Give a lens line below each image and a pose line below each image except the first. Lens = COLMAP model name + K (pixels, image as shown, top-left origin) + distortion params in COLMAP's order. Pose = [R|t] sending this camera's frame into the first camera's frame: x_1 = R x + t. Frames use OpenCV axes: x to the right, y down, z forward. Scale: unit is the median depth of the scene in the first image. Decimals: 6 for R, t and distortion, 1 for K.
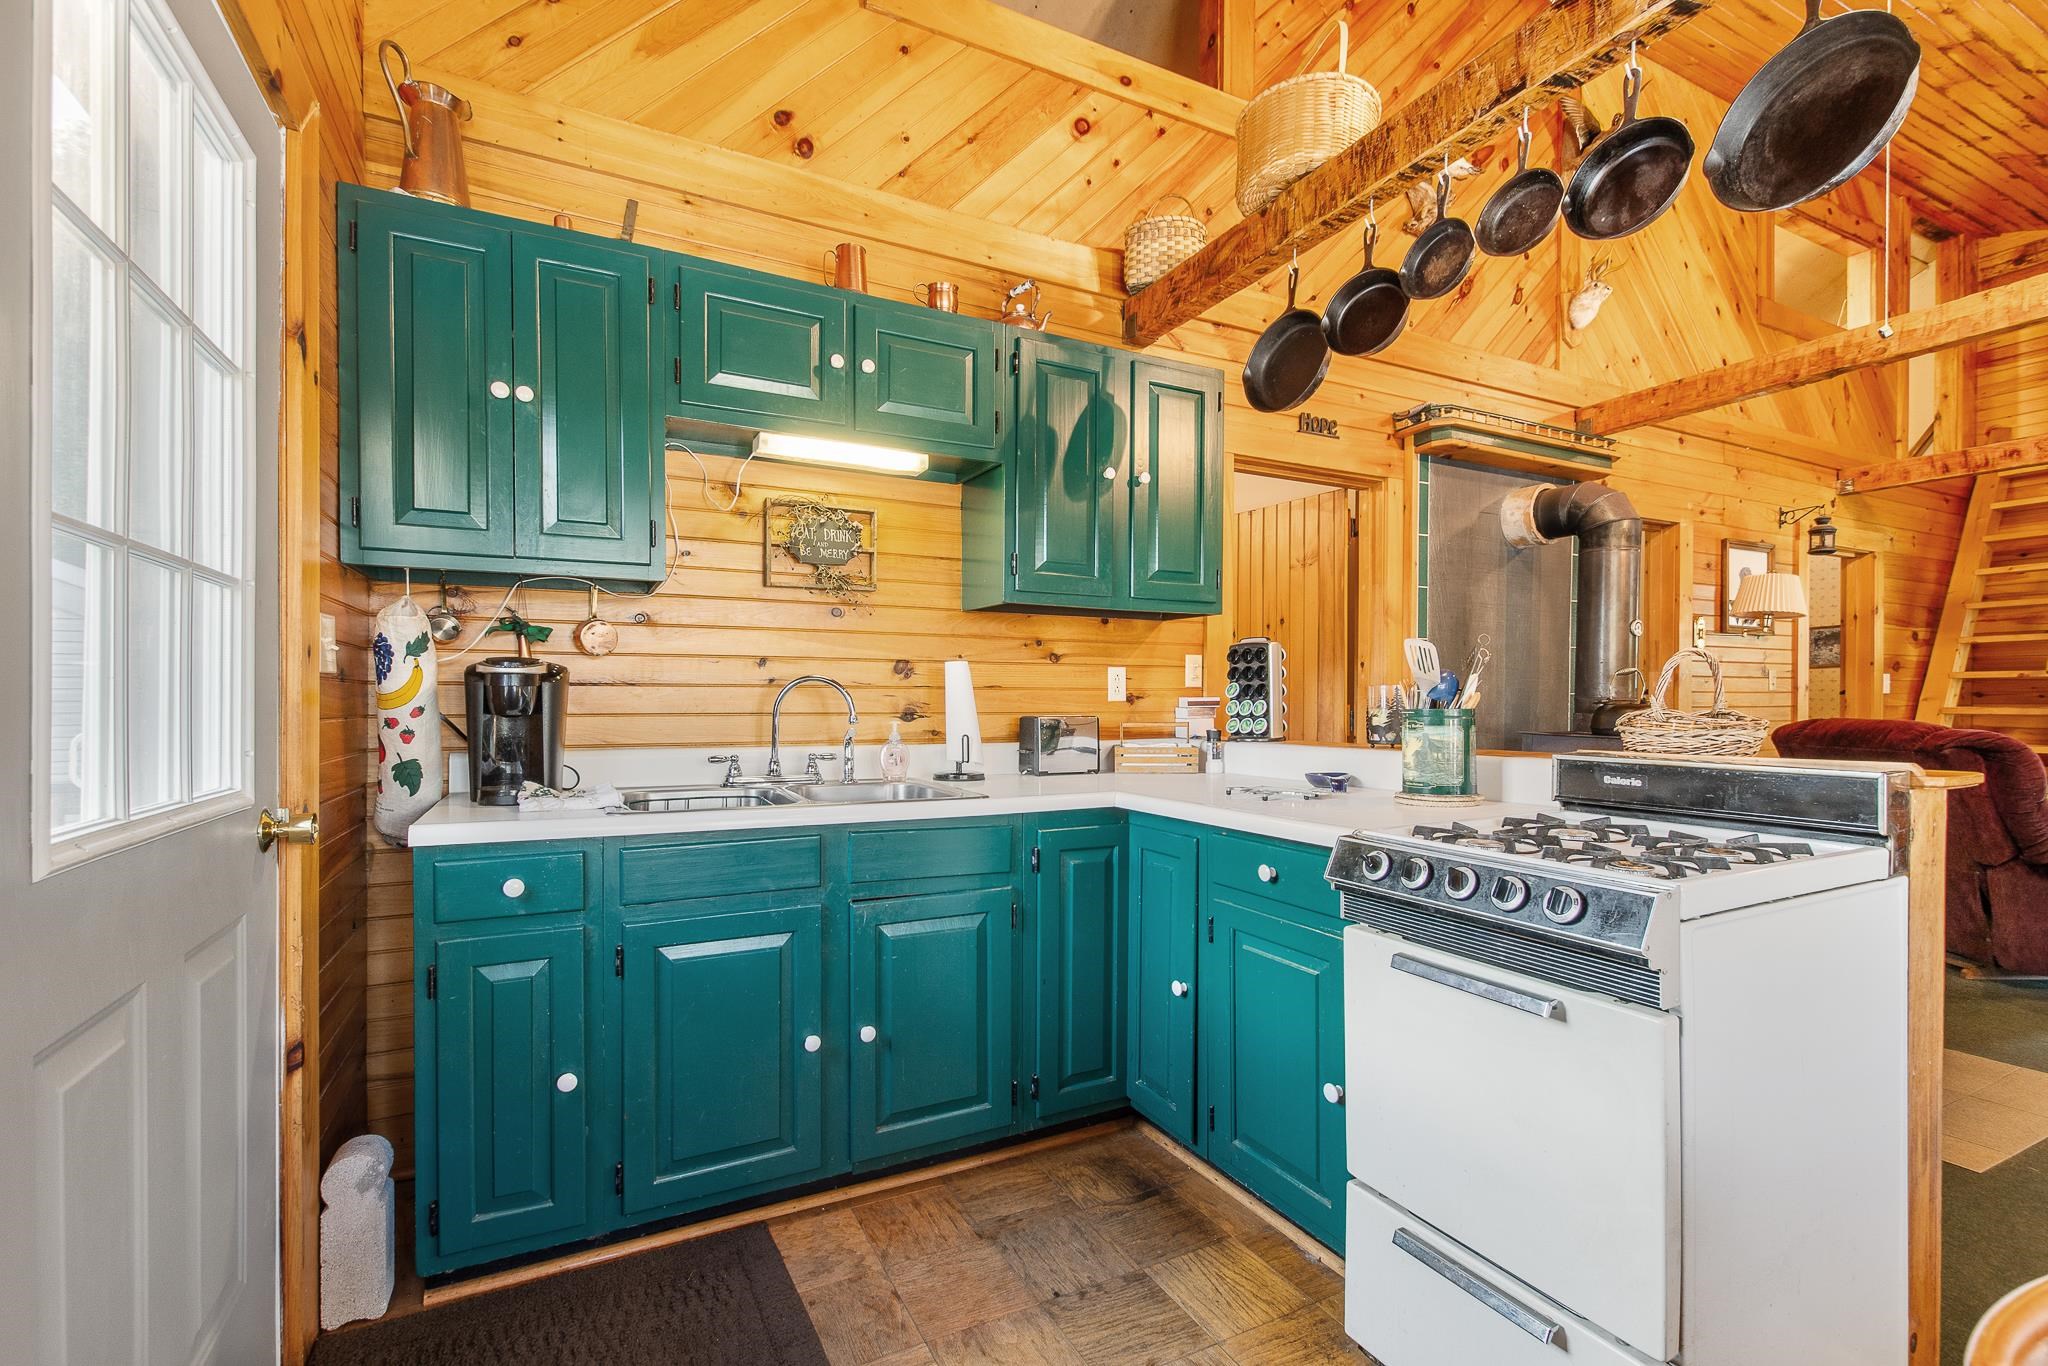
lens RADIAL K [[909.7, 0, 1022.9], [0, 909.7, 702.9], [0, 0, 1]] dist [0.006101, -0.000744]
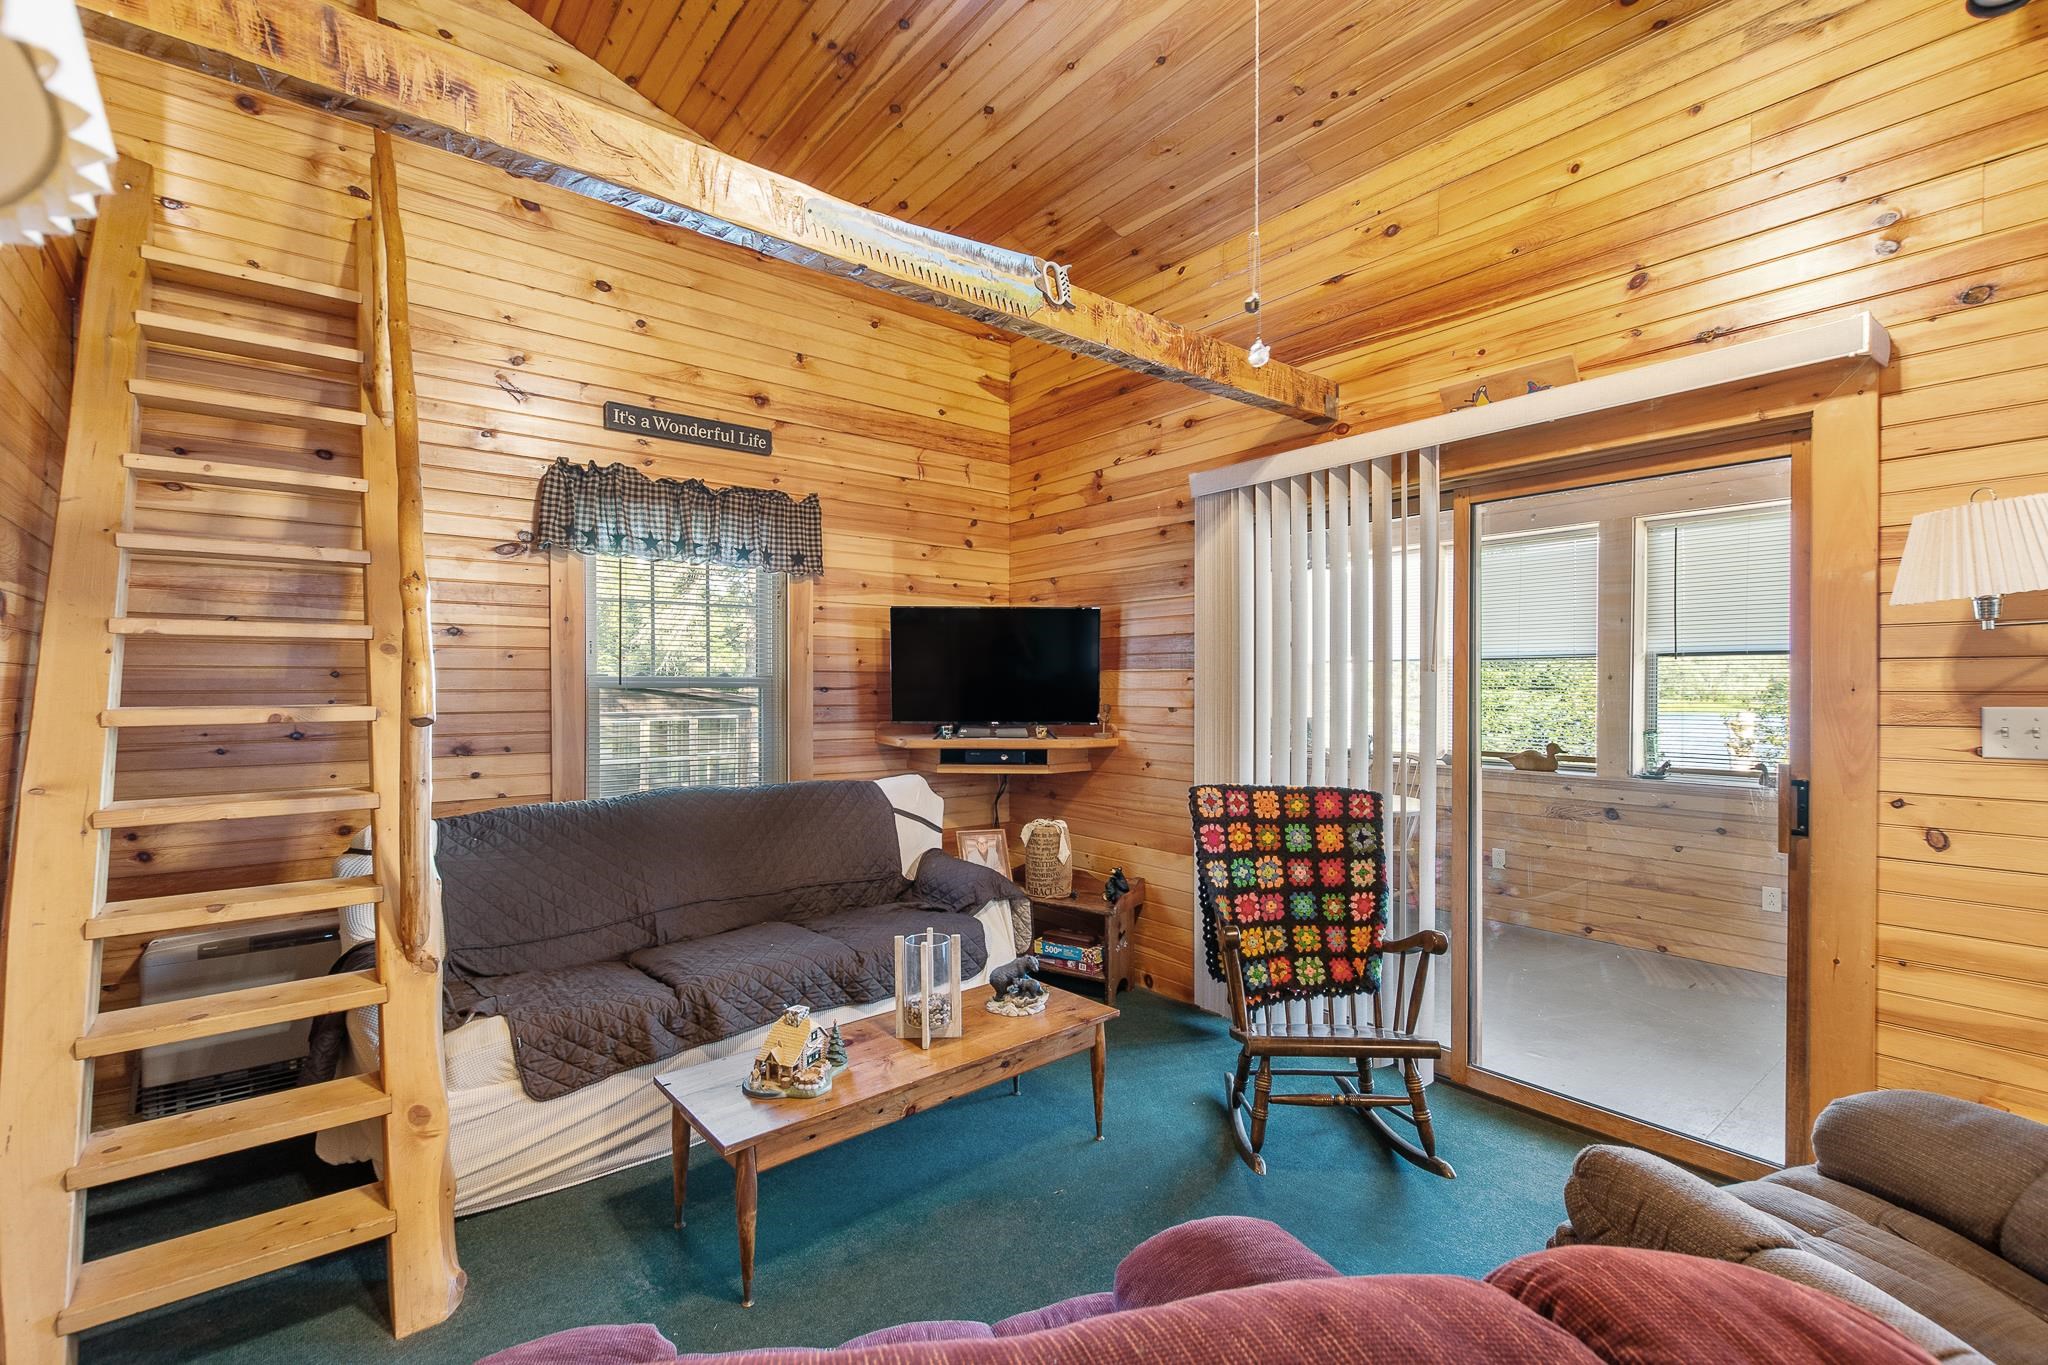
lens RADIAL K [[903.0, 0, 1018.1], [0, 903.0, 682.2], [0, 0, 1]] dist [0.000419, 0.000243]
pose [[-0.203095, 0.002903, 0.979155, 0.691857], [0.007648, 0.999970, -0.001378, -0.049564], [-0.979129, 0.007209, -0.203111, 0.844593]]
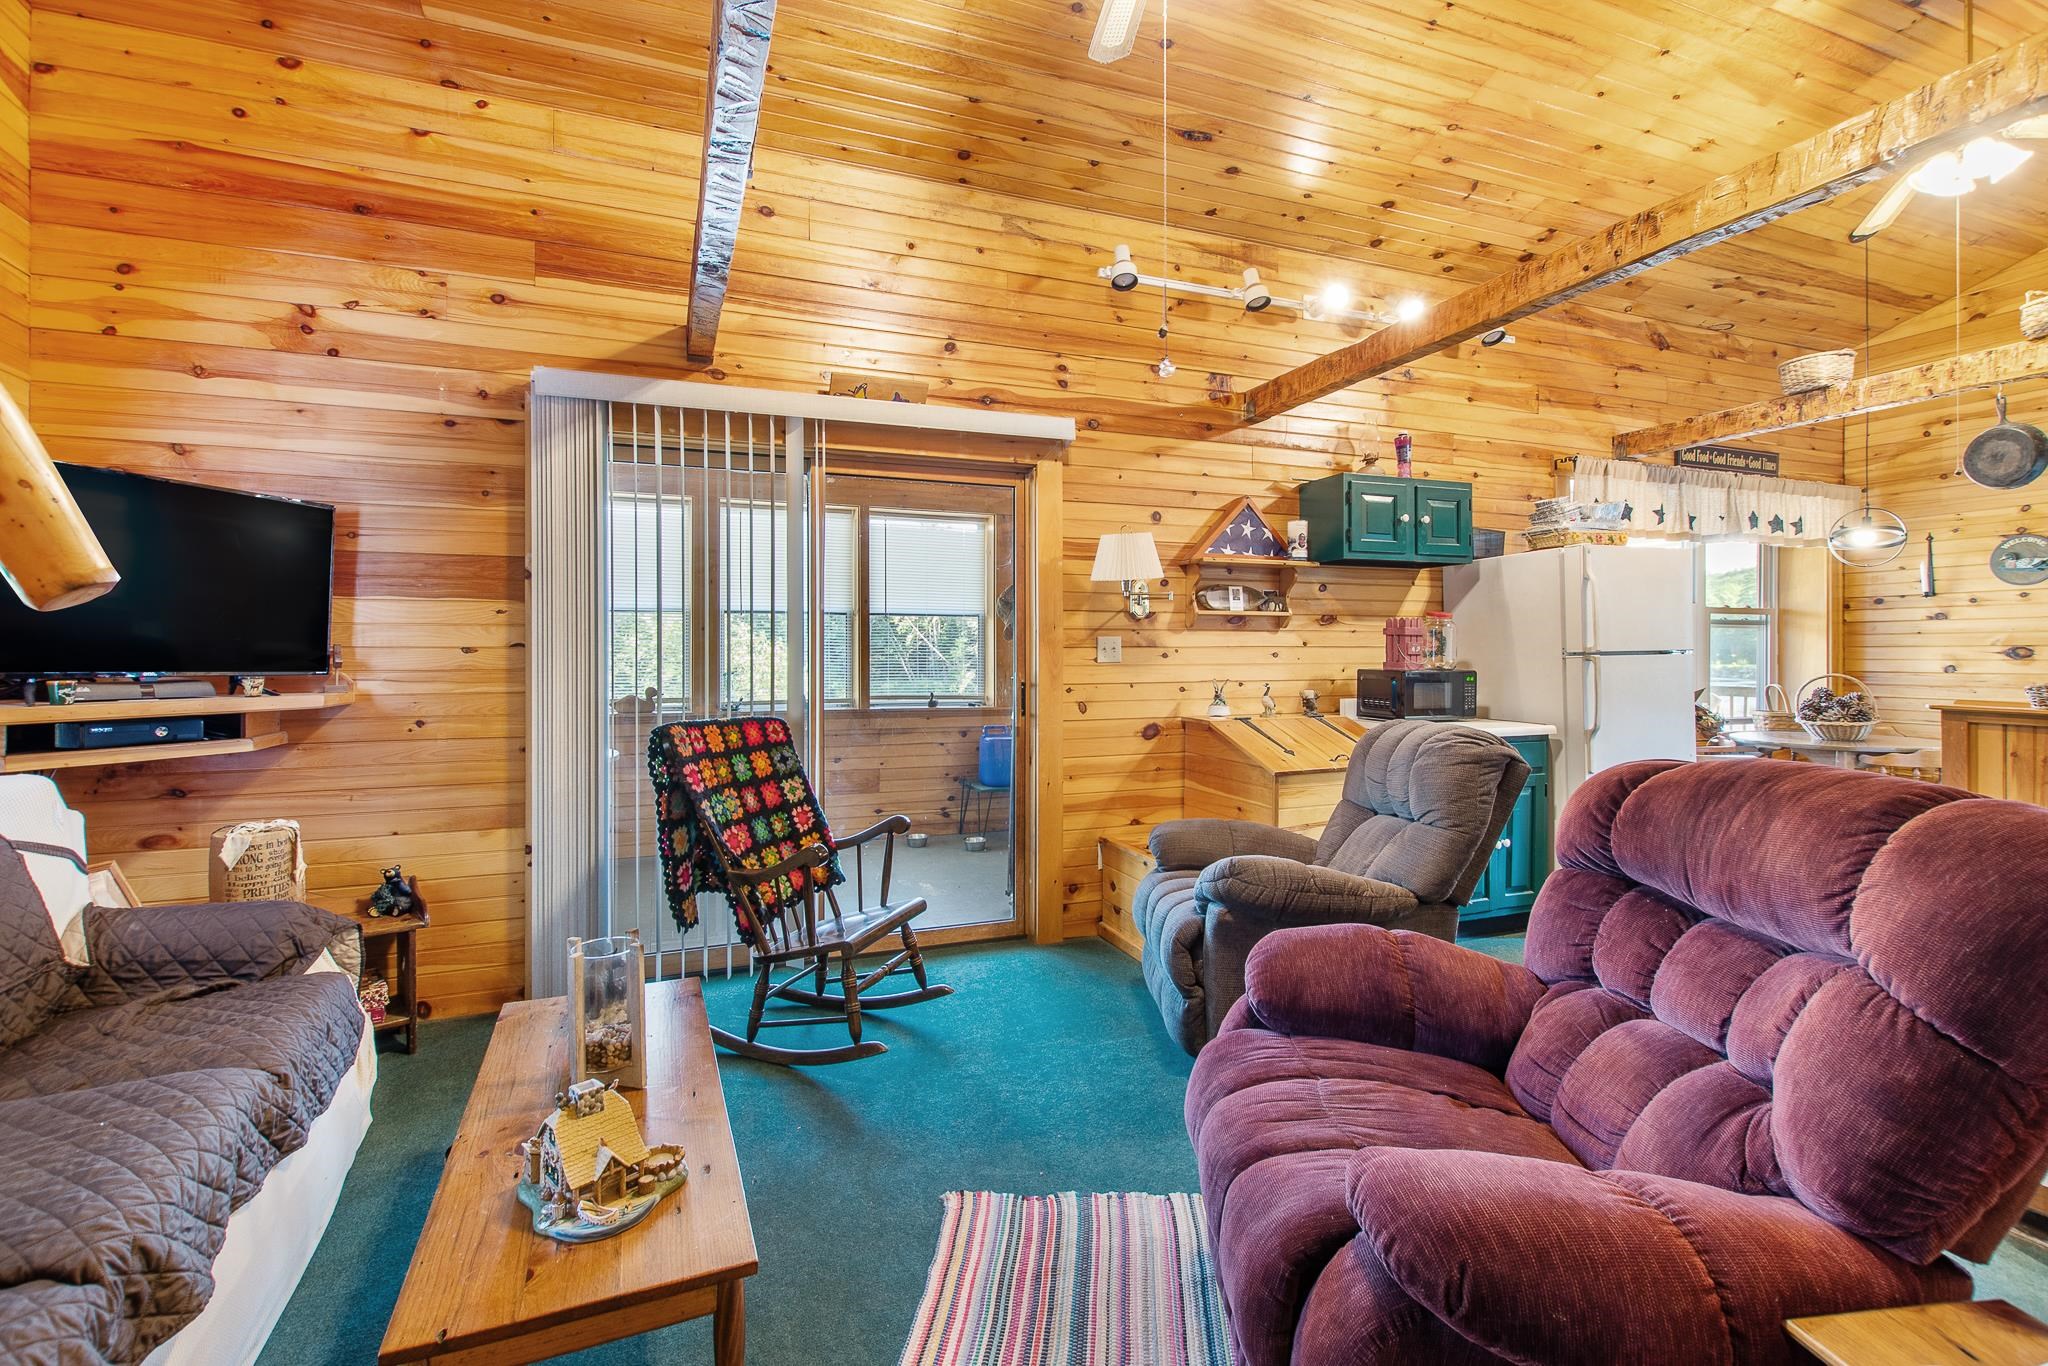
lens RADIAL K [[929.9, 0, 1020.2], [0, 929.9, 640.6], [0, 0, 1]] dist [0.001430, -0.001104]
pose [[-0.995808, 0.003562, 0.091398, 1.008783], [0.002956, 0.999973, -0.006767, -0.025926], [-0.091419, -0.006468, -0.995791, 1.167267]]
